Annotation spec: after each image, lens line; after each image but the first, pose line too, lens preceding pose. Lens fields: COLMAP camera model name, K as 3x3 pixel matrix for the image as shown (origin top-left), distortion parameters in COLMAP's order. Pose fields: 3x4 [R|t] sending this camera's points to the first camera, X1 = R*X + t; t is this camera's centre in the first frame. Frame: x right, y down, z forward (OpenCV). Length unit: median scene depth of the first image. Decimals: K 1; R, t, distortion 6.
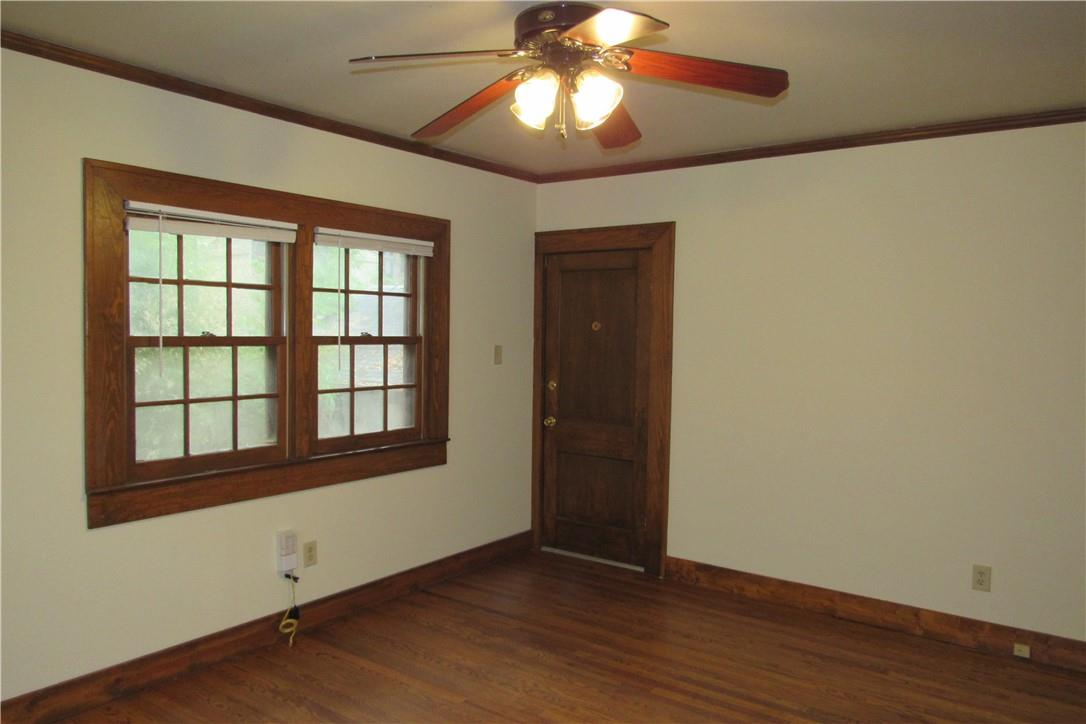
lens RADIAL K [[774.6, 0, 543.6], [0, 774.6, 371.6], [0, 0, 1]] dist [-0.025684, 0.004690]
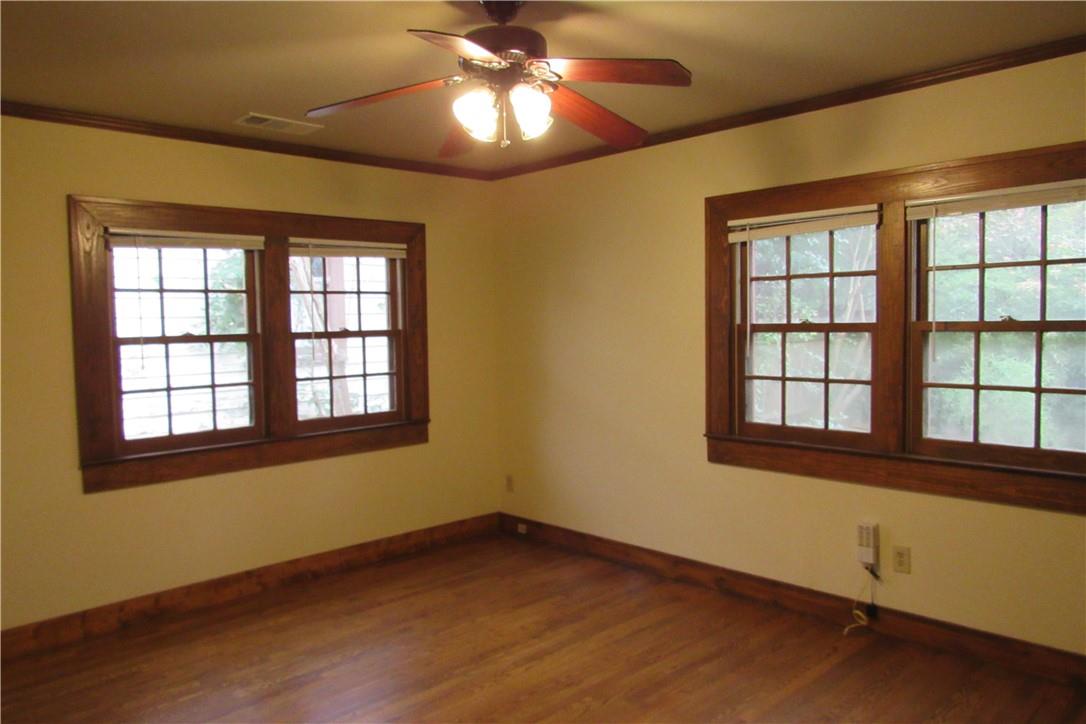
lens RADIAL K [[774.6, 0, 543.4], [0, 774.6, 369.6], [0, 0, 1]] dist [-0.025684, 0.004690]
pose [[-0.173312, 0.060029, -0.983036, 0.697599], [-0.031059, 0.997311, 0.066377, -0.039026], [0.984377, 0.042036, -0.170981, 0.770599]]
